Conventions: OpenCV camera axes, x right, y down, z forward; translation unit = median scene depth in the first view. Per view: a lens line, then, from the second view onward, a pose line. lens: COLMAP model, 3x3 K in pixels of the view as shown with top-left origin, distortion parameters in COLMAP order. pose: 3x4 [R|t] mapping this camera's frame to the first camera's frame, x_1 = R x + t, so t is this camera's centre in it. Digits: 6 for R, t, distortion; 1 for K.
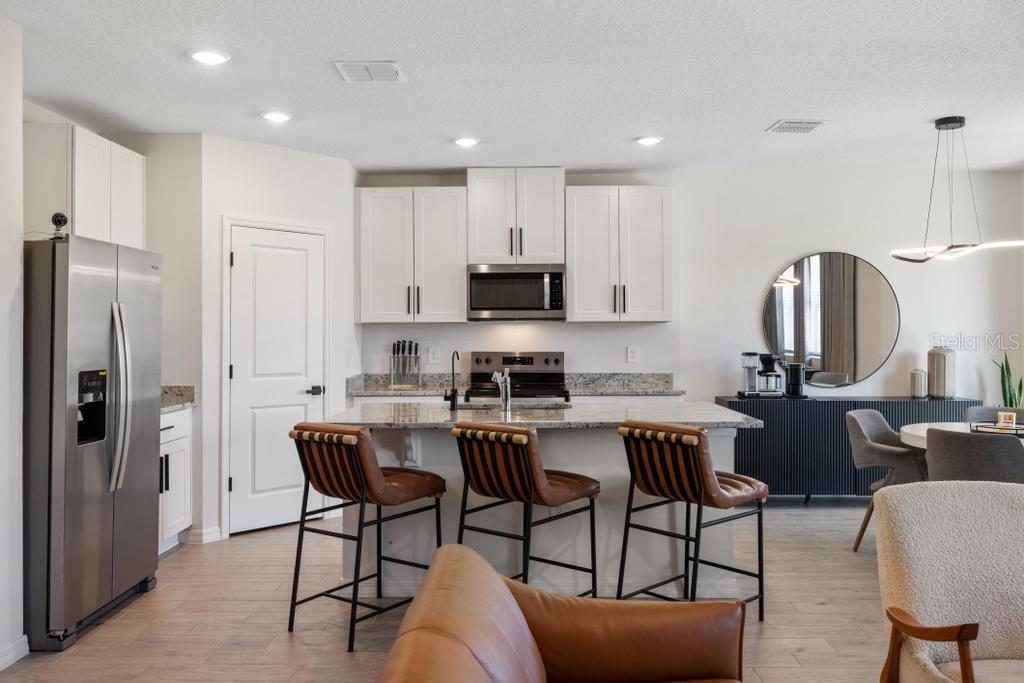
lens RADIAL K [[785.6, 0, 510.5], [0, 785.6, 332.8], [0, 0, 1]] dist [-0.007968, -0.003330]
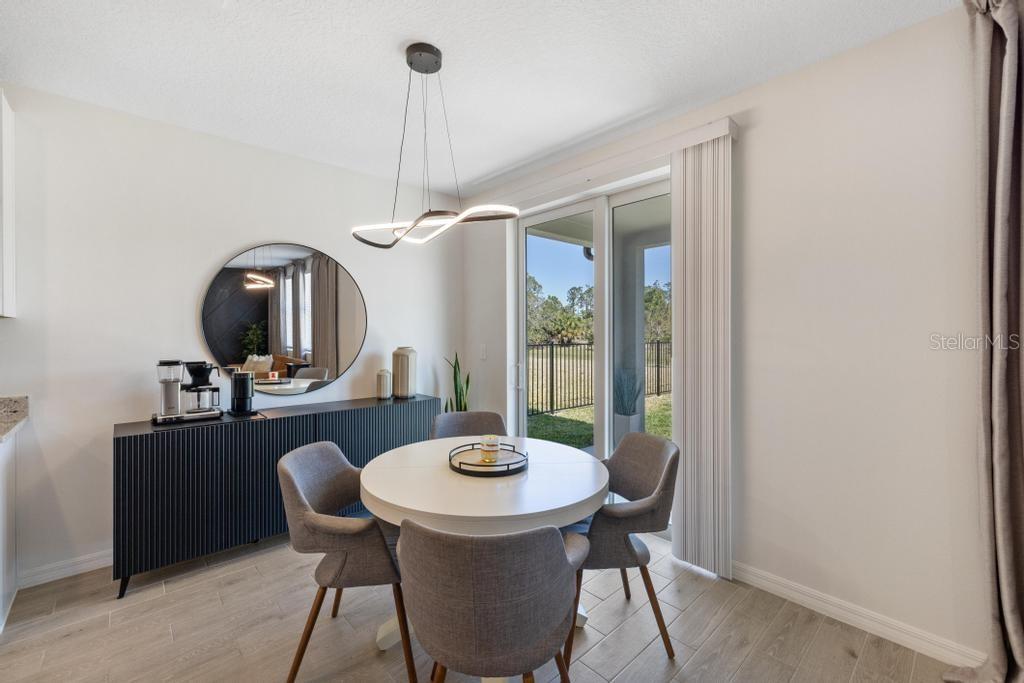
lens RADIAL K [[445.0, 0, 512.3], [0, 445.0, 335.8], [0, 0, 1]] dist [0.010657, -0.000117]
pose [[0.722562, -0.001733, 0.691304, 0.248658], [-0.002345, 0.999985, 0.004958, -0.000873], [-0.691303, -0.005204, 0.722547, 0.481502]]
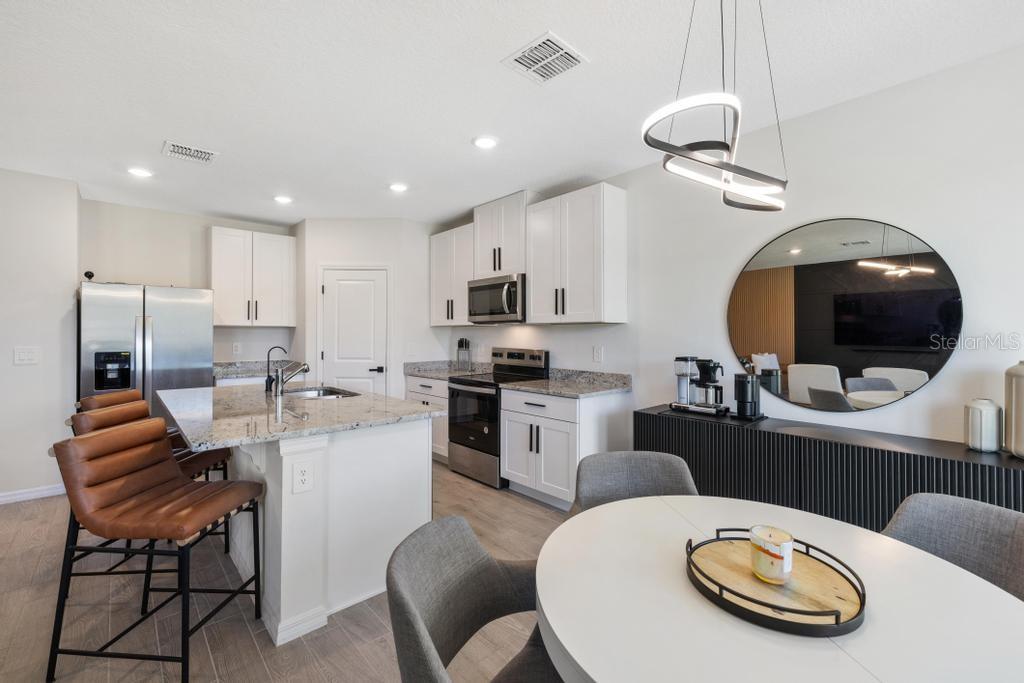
lens RADIAL K [[445.0, 0, 505.7], [0, 445.0, 333.7], [0, 0, 1]] dist [0.010657, -0.000117]
pose [[0.673838, 0.004039, -0.738868, 0.531633], [0.004227, 0.999948, 0.009321, -0.005439], [0.738867, -0.009404, 0.673786, 0.537132]]
